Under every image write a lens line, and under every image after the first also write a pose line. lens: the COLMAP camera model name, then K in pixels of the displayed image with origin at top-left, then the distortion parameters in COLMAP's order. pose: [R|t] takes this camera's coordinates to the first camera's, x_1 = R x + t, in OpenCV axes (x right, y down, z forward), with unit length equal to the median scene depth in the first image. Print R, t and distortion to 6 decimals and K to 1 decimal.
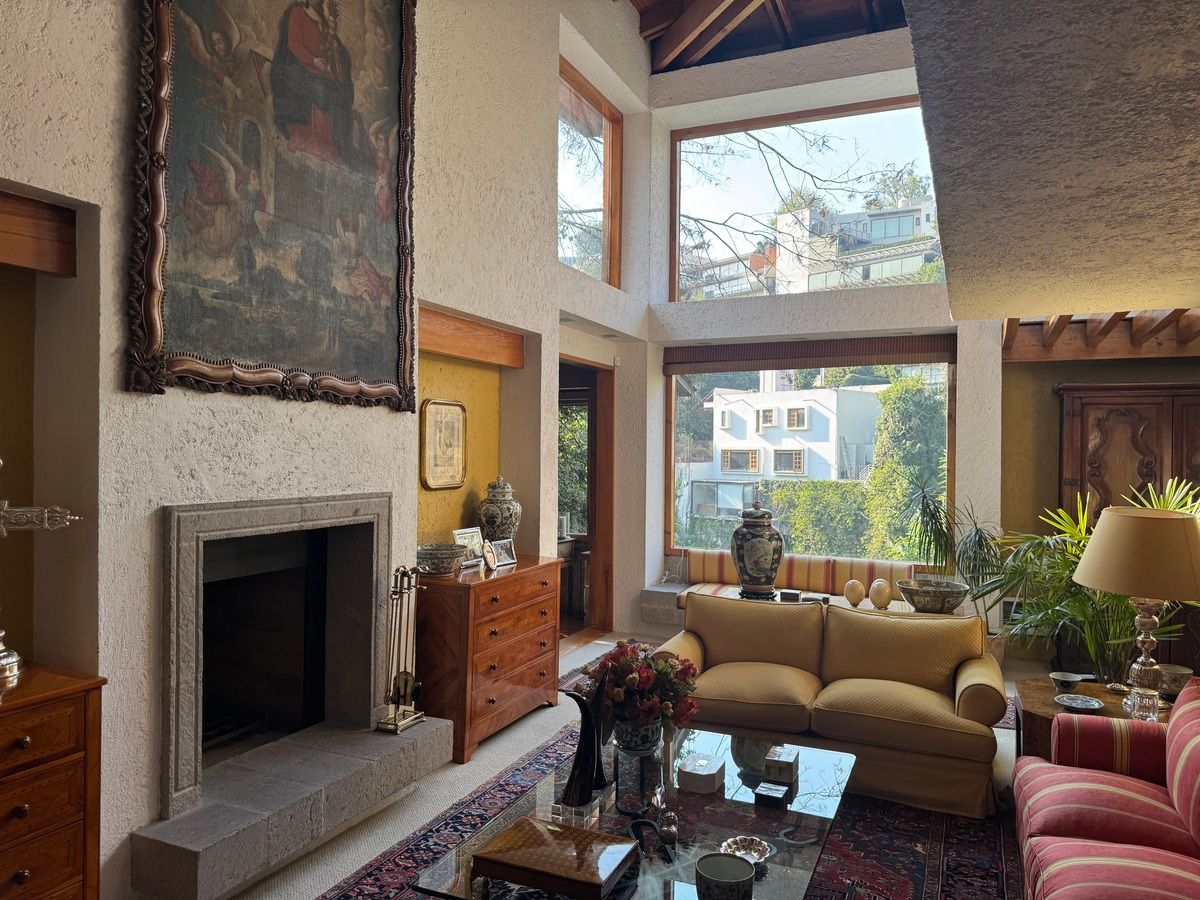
lens RADIAL K [[844.2, 0, 592.9], [0, 844.2, 446.2], [0, 0, 1]] dist [0.018836, -0.027241]
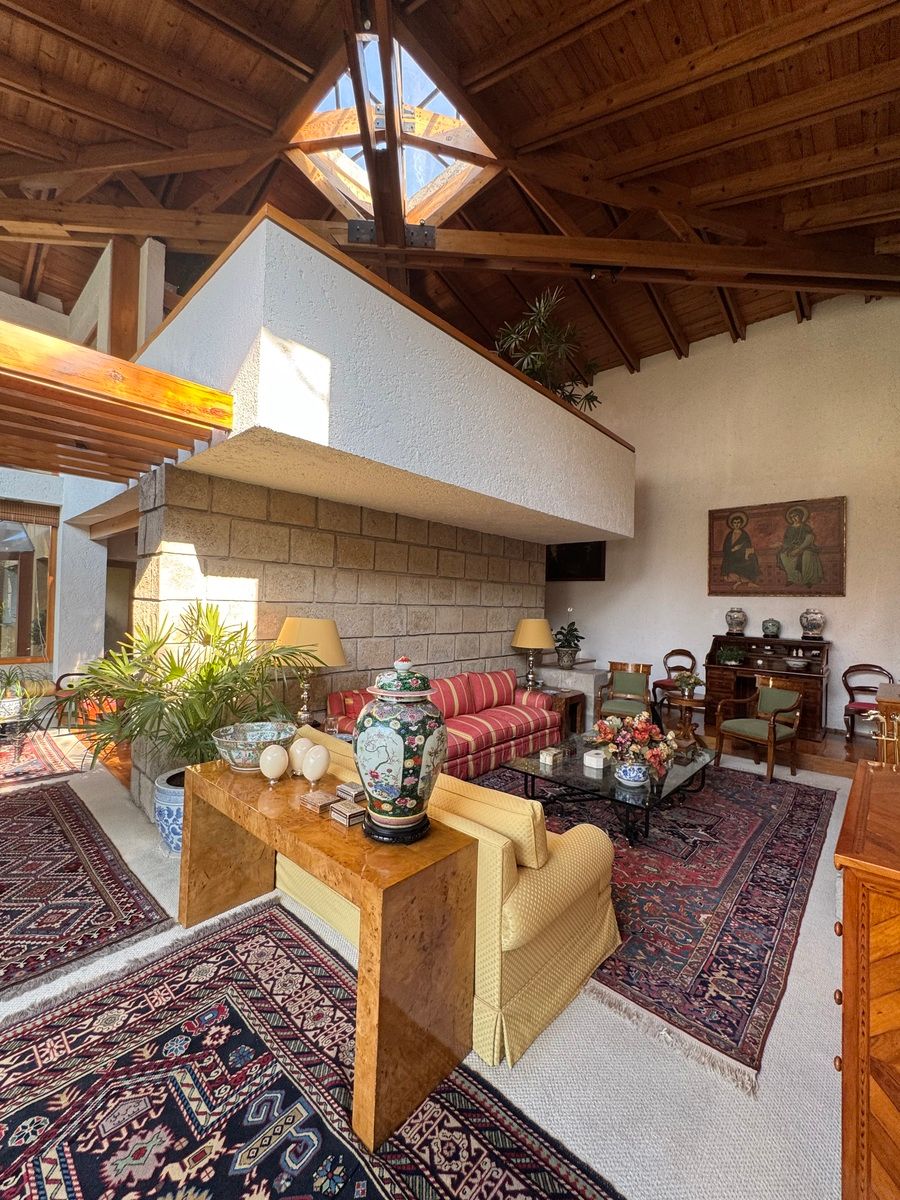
lens RADIAL K [[481.9, 0, 456.4], [0, 481.9, 596.9], [0, 0, 1]] dist [-0.004245, -0.000143]
pose [[-0.949718, -0.030067, 0.311661, 0.052898], [-0.037497, 0.999137, -0.017873, 0.022429], [-0.310855, -0.028660, -0.950025, 1.073343]]
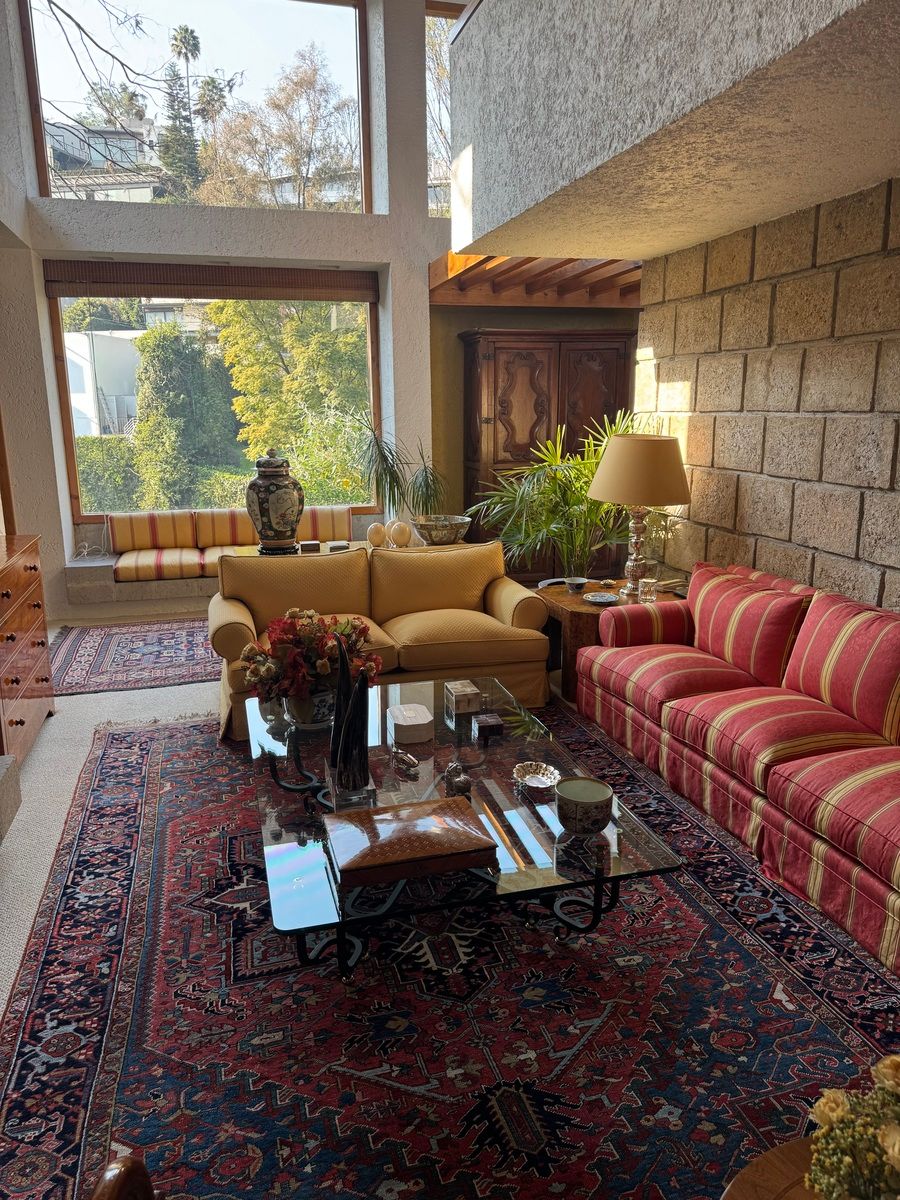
lens RADIAL K [[844.2, 0, 452.6], [0, 844.2, 607.1], [0, 0, 1]] dist [0.018836, -0.027241]
pose [[0.768151, -0.166828, 0.618152, -0.202662], [0.014232, 0.969668, 0.244010, 0.008436], [-0.640110, -0.178639, 0.747226, 0.129684]]
